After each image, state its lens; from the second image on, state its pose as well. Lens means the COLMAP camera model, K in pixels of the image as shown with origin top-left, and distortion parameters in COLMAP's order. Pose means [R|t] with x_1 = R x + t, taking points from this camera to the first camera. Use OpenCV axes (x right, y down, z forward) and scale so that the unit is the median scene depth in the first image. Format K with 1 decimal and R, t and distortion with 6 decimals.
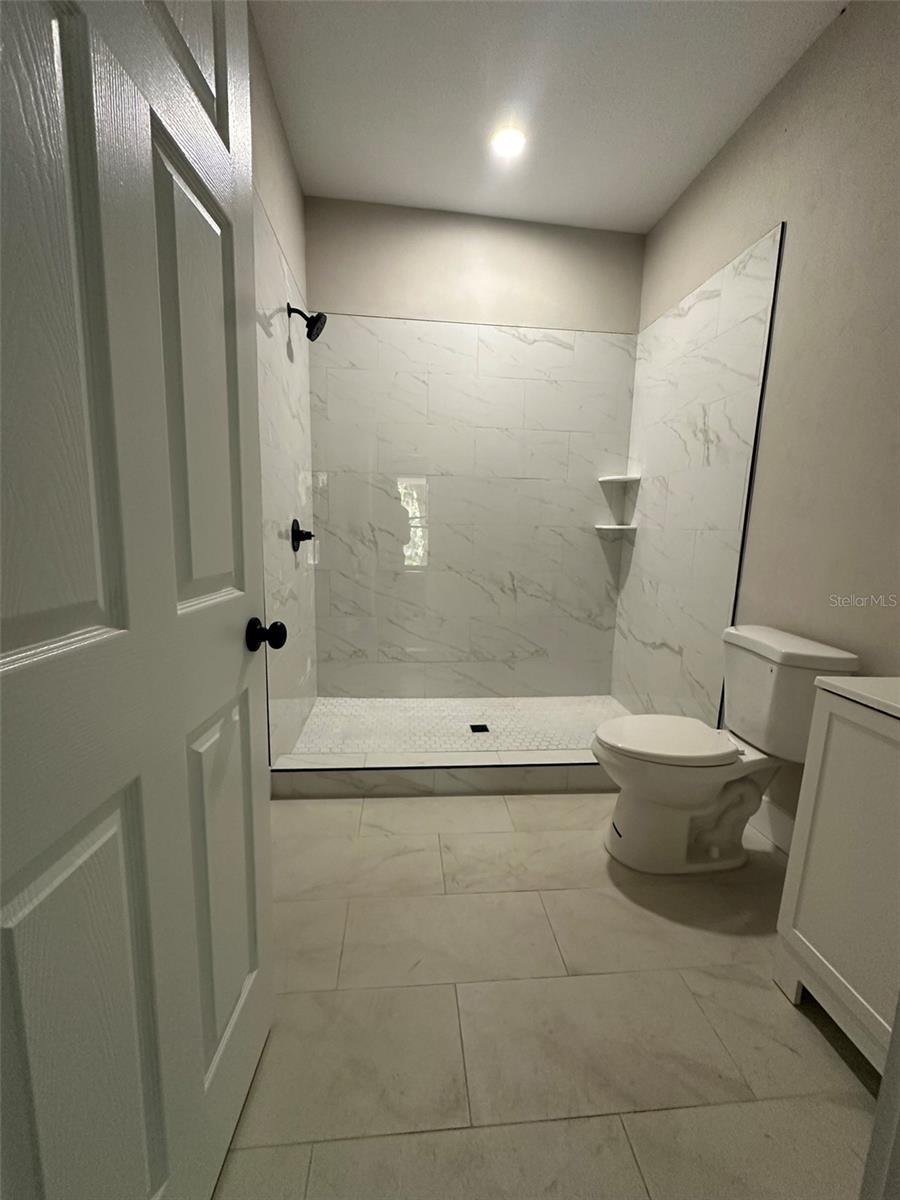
lens RADIAL K [[478.7, 0, 452.1], [0, 478.7, 600.9], [0, 0, 1]] dist [-0.002360, 0.000760]
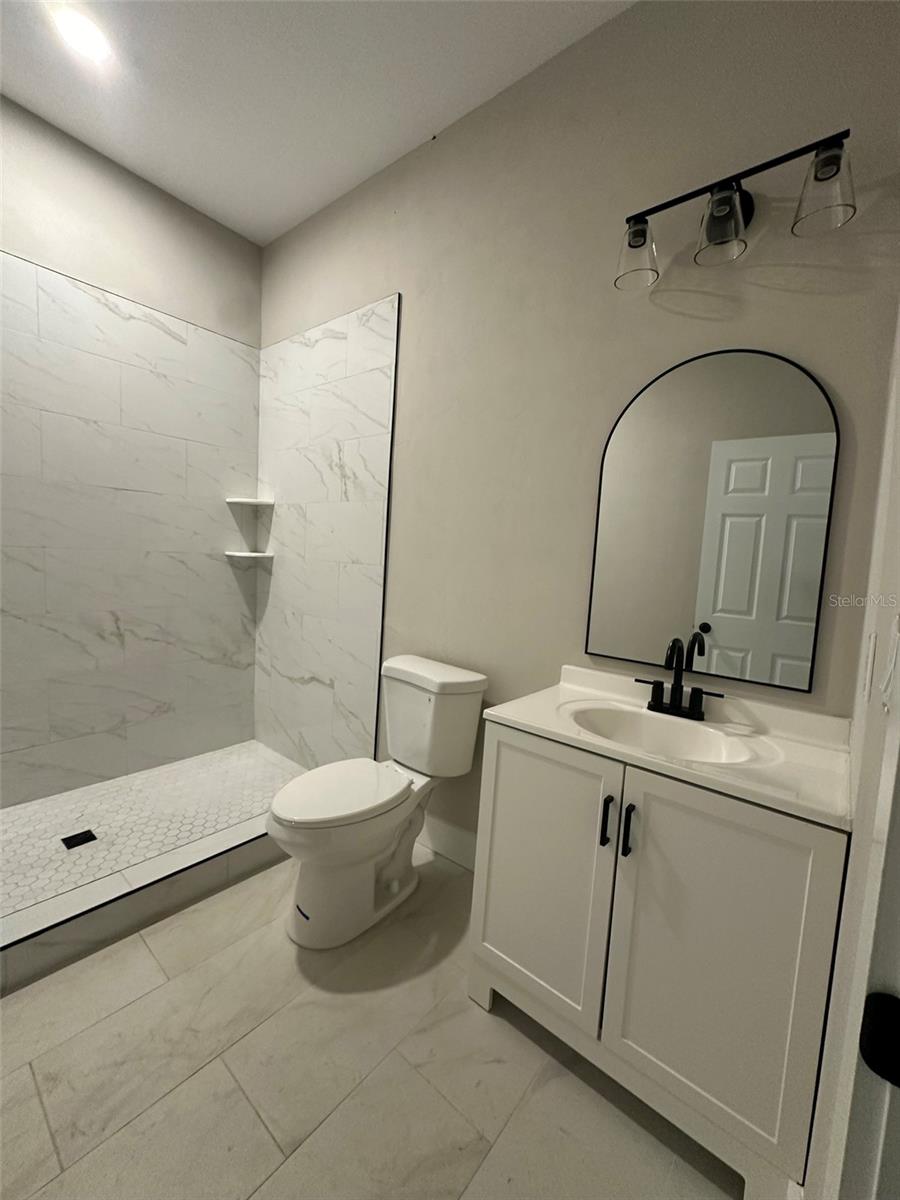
lens RADIAL K [[478.7, 0, 452.1], [0, 478.7, 600.9], [0, 0, 1]] dist [-0.002360, 0.000760]
pose [[0.710819, -0.051533, 0.701485, -0.032841], [0.072093, 0.997398, 0.000220, -0.050776], [-0.699671, 0.050416, 0.712684, 0.118589]]
